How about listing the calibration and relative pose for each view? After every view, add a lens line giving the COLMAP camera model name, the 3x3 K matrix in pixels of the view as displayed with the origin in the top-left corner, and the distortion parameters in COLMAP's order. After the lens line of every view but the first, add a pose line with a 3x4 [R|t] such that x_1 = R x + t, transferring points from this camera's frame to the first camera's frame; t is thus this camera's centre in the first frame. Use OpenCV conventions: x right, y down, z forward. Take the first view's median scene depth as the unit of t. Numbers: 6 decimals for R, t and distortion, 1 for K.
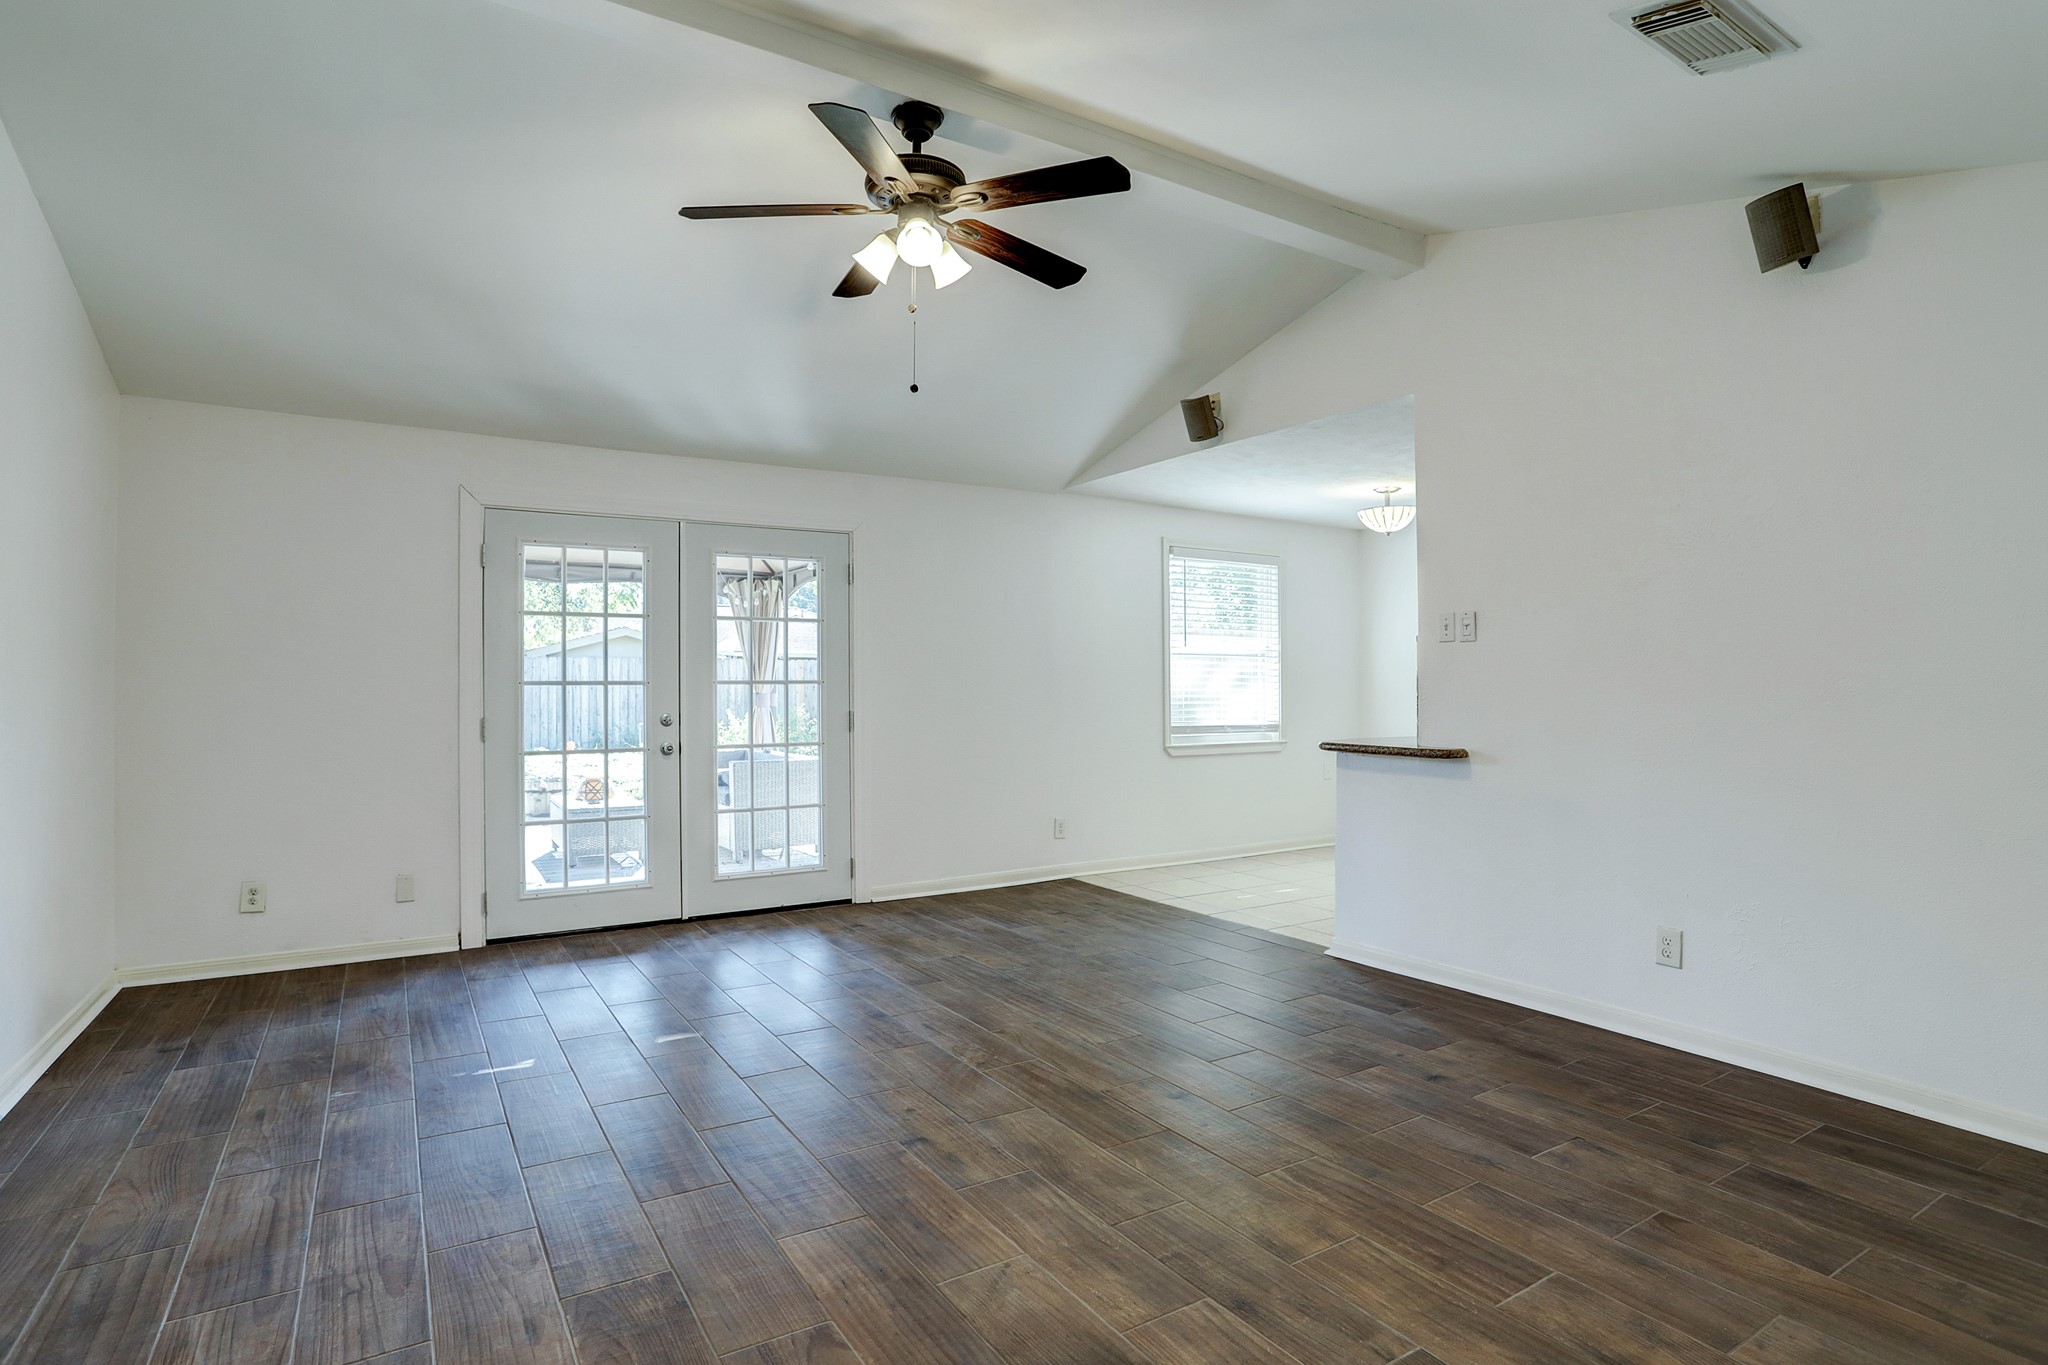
lens RADIAL K [[1027.7, 0, 1027.3], [0, 1027.7, 687.4], [0, 0, 1]] dist [-0.067494, 0.022898]
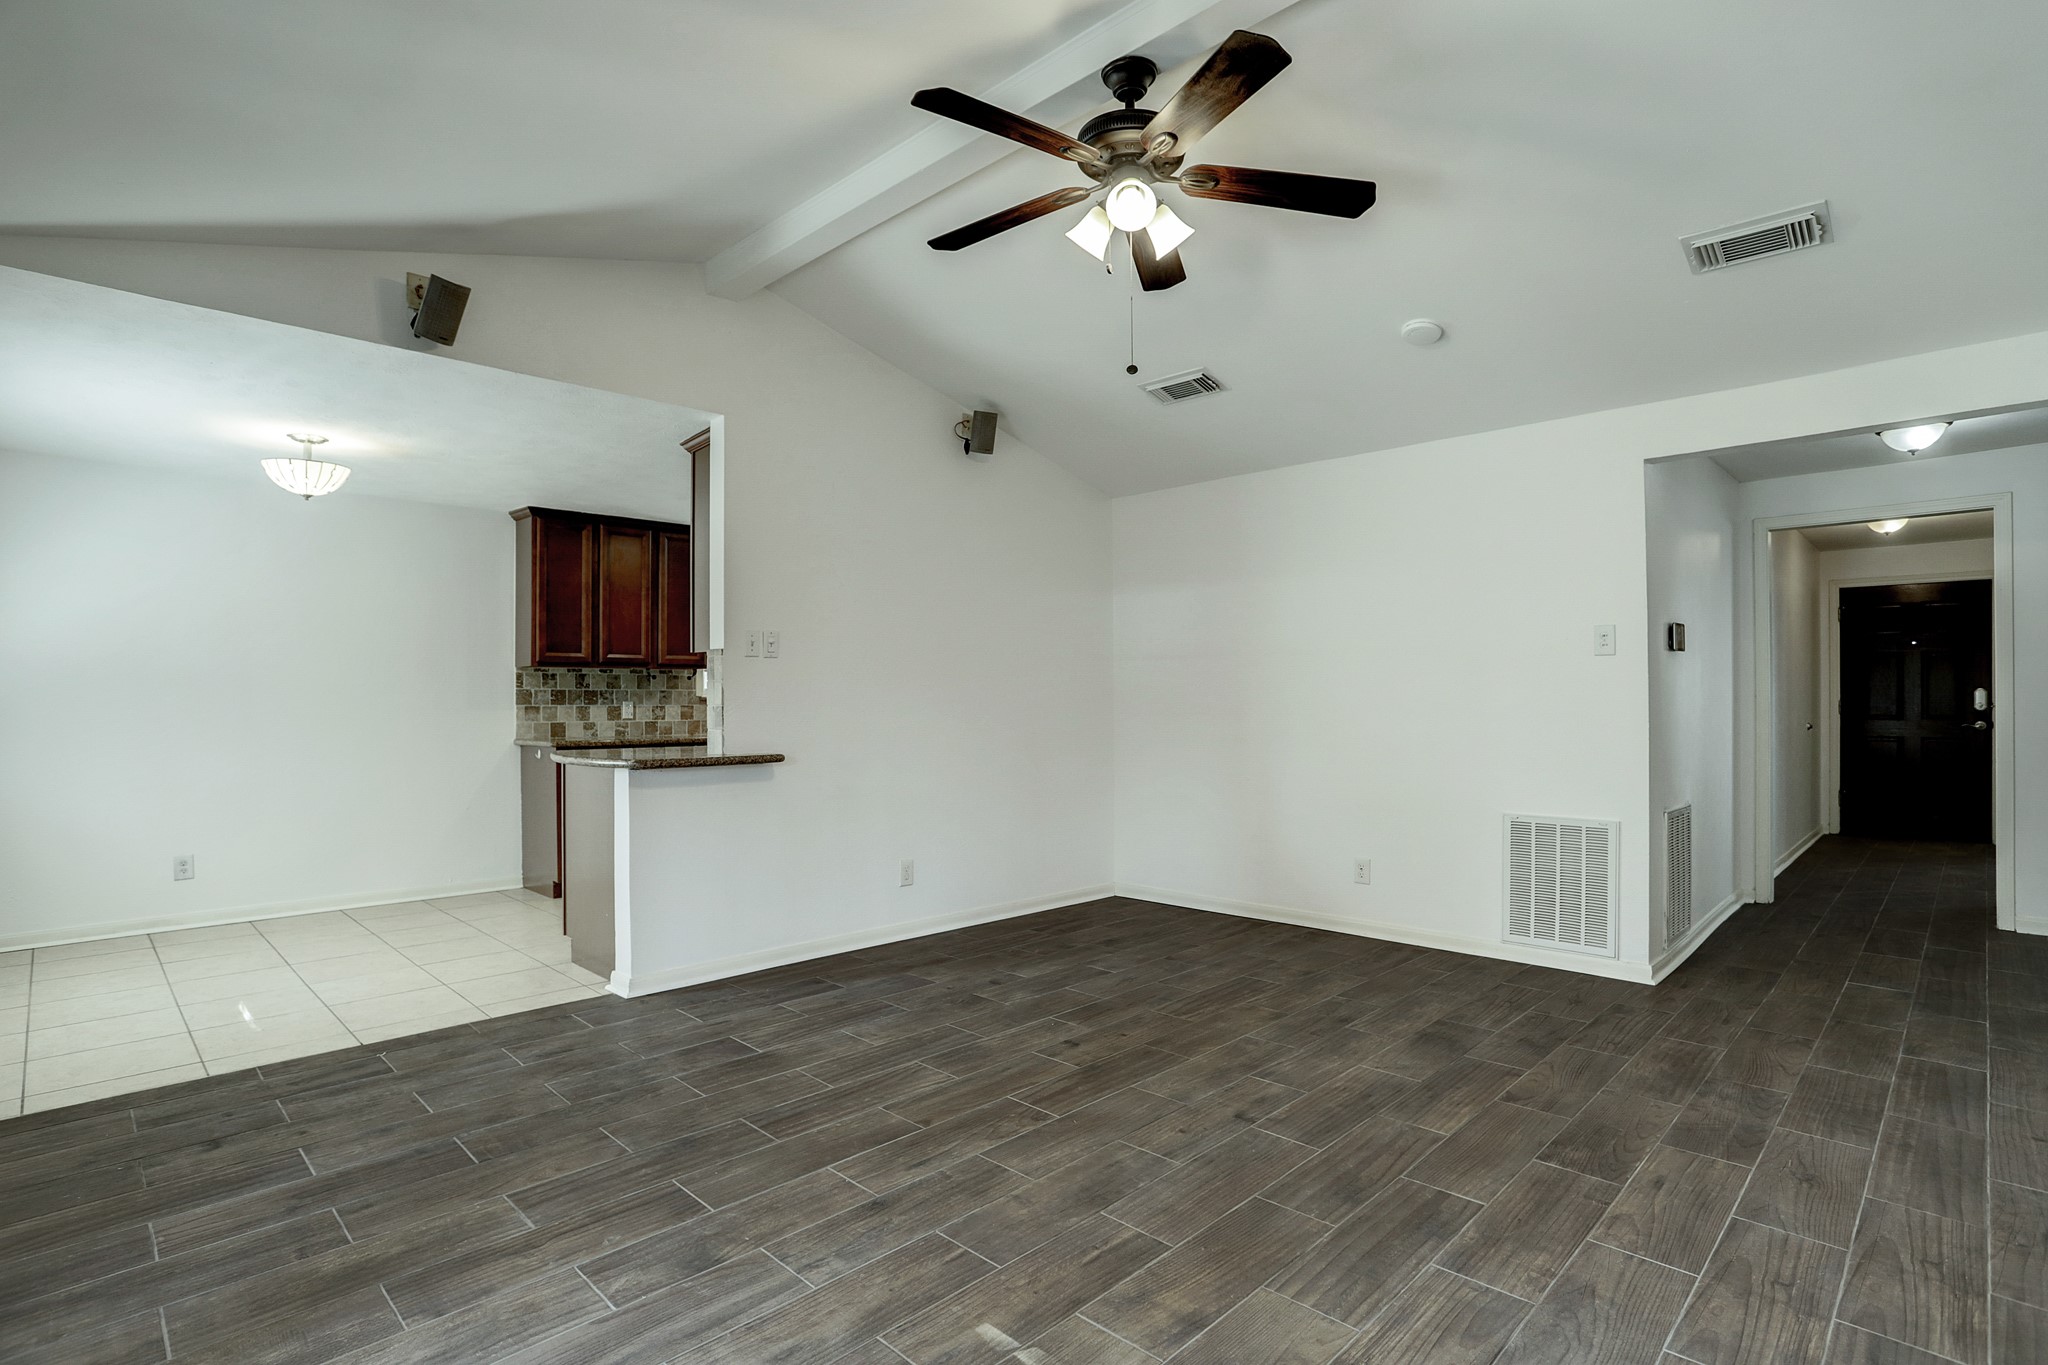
lens RADIAL K [[1027.7, 0, 1027.3], [0, 1027.7, 687.4], [0, 0, 1]] dist [-0.067494, 0.022898]
pose [[-0.233011, 0.011870, 0.972402, -1.131967], [0.004410, 0.999928, -0.011149, 0.002680], [-0.972464, 0.001691, -0.233047, 1.508267]]
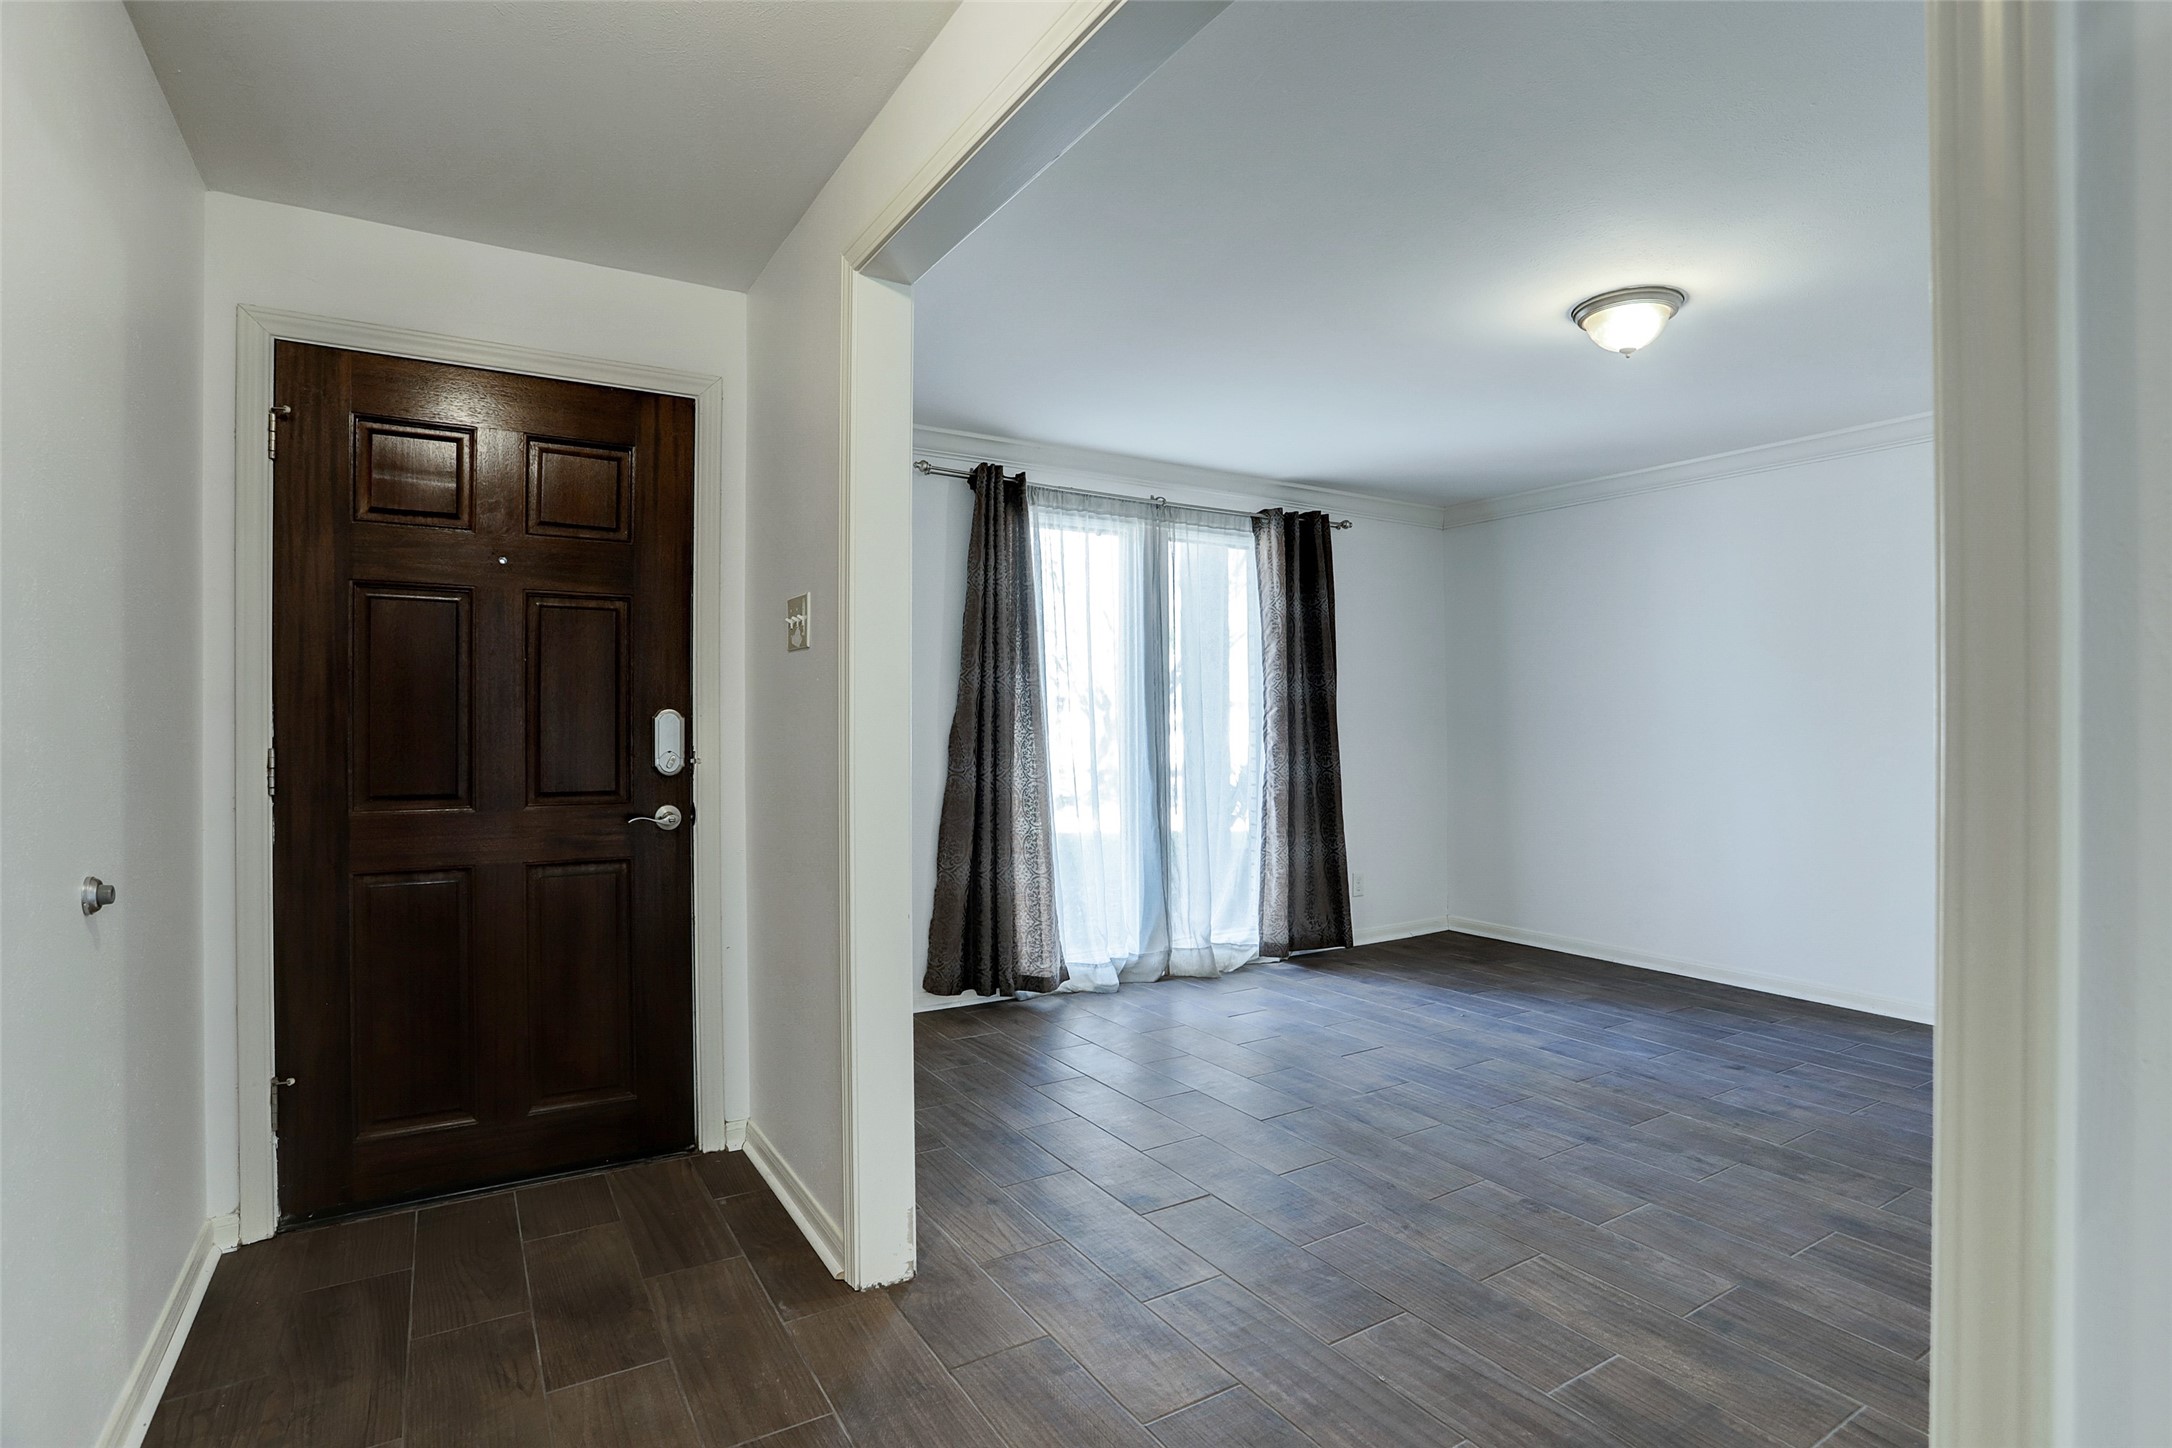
lens RADIAL K [[1090.0, 0, 1089.5], [0, 1090.0, 729.2], [0, 0, 1]] dist [-0.067494, 0.022898]
pose [[-0.999744, 0.006963, -0.021516, -0.572119], [0.006904, 0.999972, 0.002855, 0.003028], [0.021535, 0.002706, -0.999764, 0.777212]]
